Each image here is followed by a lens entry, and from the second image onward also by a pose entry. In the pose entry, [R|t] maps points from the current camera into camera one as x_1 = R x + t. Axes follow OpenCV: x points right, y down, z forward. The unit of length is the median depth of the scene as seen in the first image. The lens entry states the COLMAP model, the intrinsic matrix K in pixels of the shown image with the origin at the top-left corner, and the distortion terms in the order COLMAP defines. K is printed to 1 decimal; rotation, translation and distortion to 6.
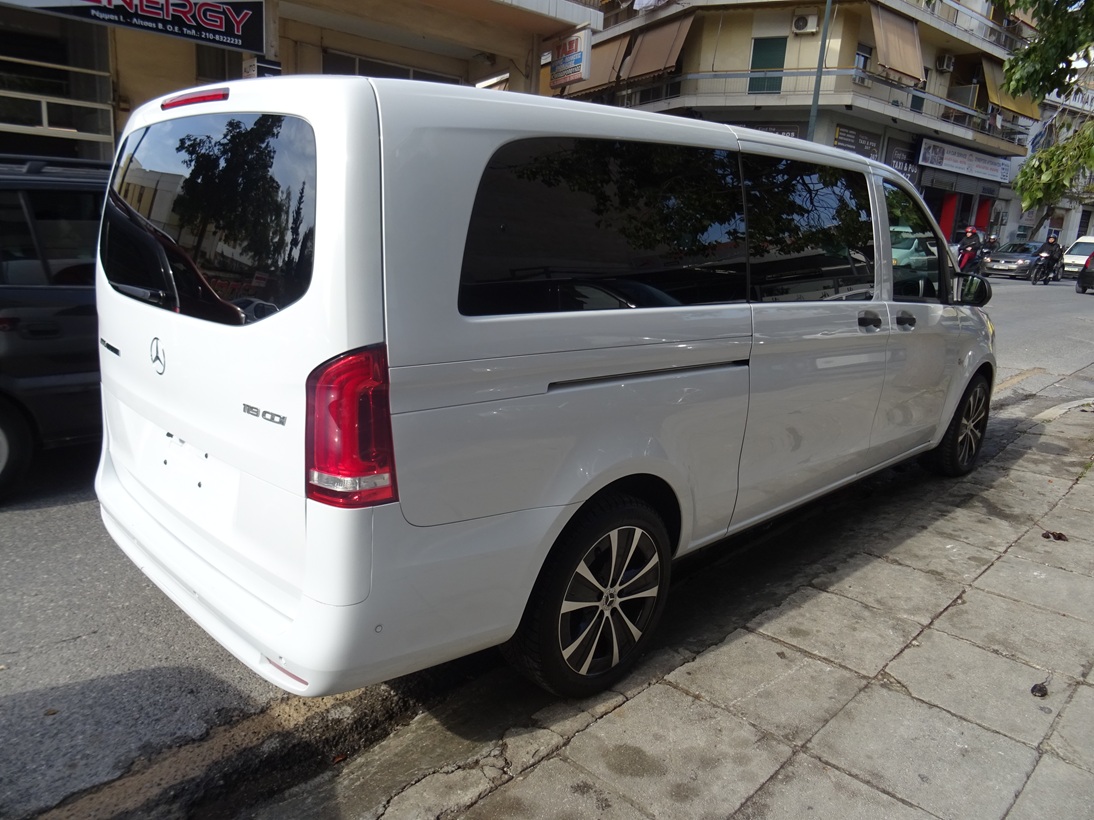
lens RADIAL K [[771.9, 0, 547.0], [0, 771.9, 410.0], [0, 0, 1]] dist [-0.002865, -0.002527]
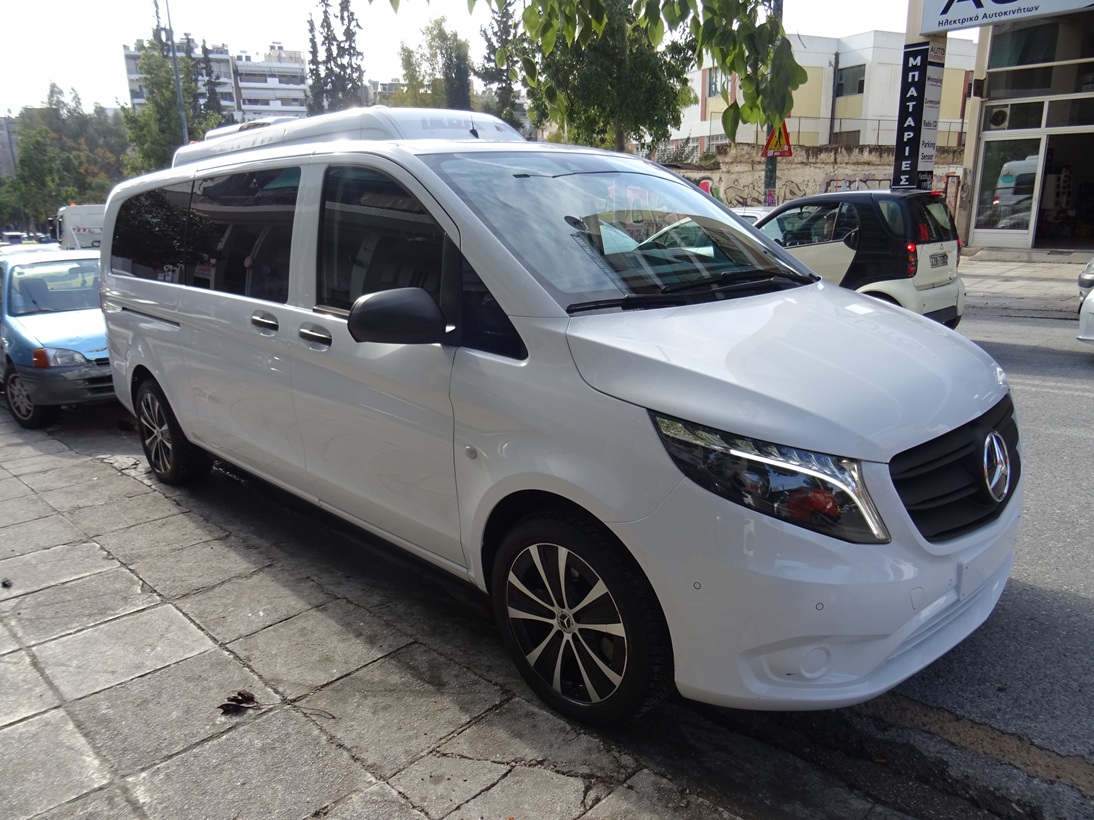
lens RADIAL K [[771.9, 0, 547.0], [0, 771.9, 410.0], [0, 0, 1]] dist [-0.002865, -0.002527]
pose [[0.004336, 0.205926, -0.978558, 1.131961], [-0.203486, 0.958275, 0.200756, -0.225529], [0.979068, 0.198253, 0.046058, 1.078633]]
